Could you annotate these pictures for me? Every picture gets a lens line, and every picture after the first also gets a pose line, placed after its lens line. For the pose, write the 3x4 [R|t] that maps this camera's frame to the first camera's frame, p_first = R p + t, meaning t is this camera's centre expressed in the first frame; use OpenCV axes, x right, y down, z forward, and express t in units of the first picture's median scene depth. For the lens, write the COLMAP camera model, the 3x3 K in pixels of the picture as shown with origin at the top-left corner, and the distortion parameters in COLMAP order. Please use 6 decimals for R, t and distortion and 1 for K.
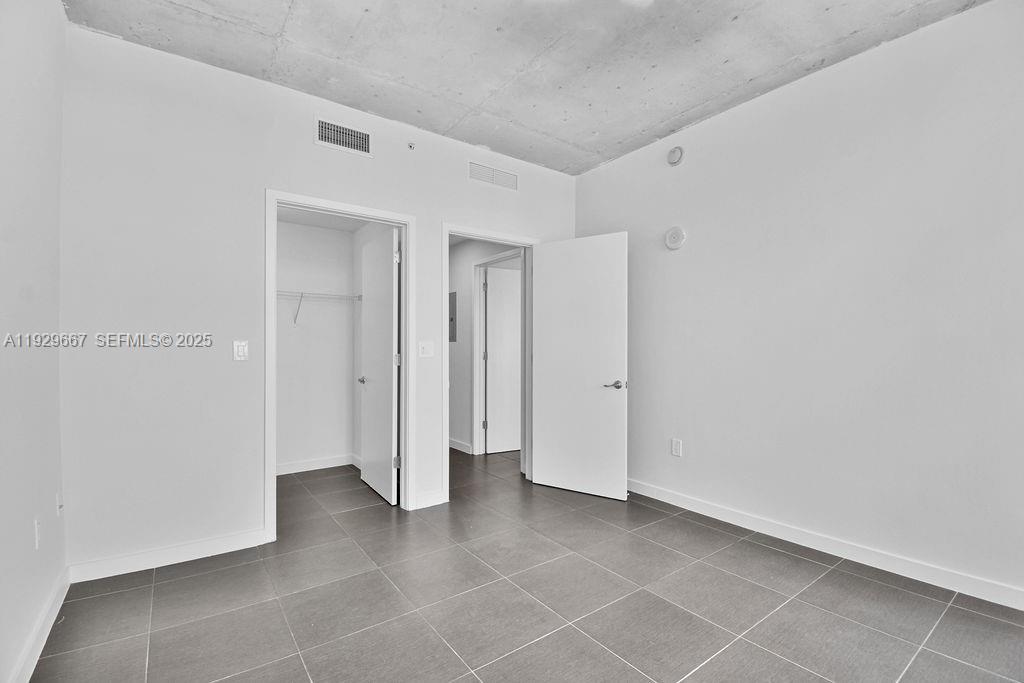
lens RADIAL K [[458.1, 0, 512.9], [0, 458.1, 342.6], [0, 0, 1]] dist [0.014525, -0.021513]
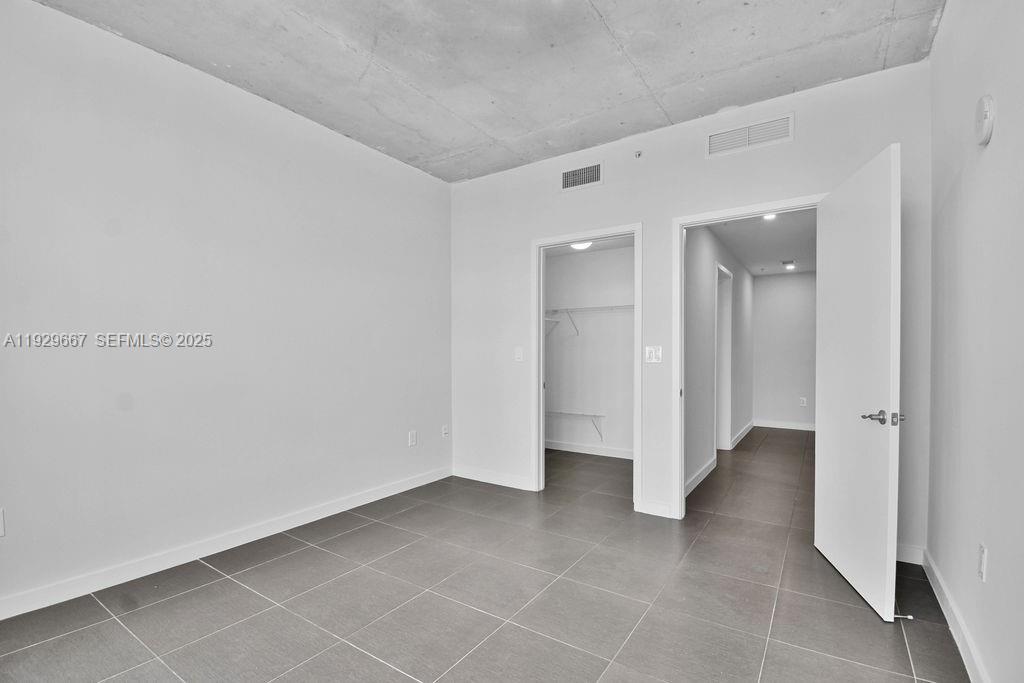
lens RADIAL K [[458.1, 0, 513.7], [0, 458.1, 350.9], [0, 0, 1]] dist [0.014525, -0.021513]
pose [[0.336042, -0.004721, -0.941835, 0.636176], [0.012295, 0.999924, -0.000626, 0.004476], [0.941767, -0.011369, 0.336075, 0.390405]]
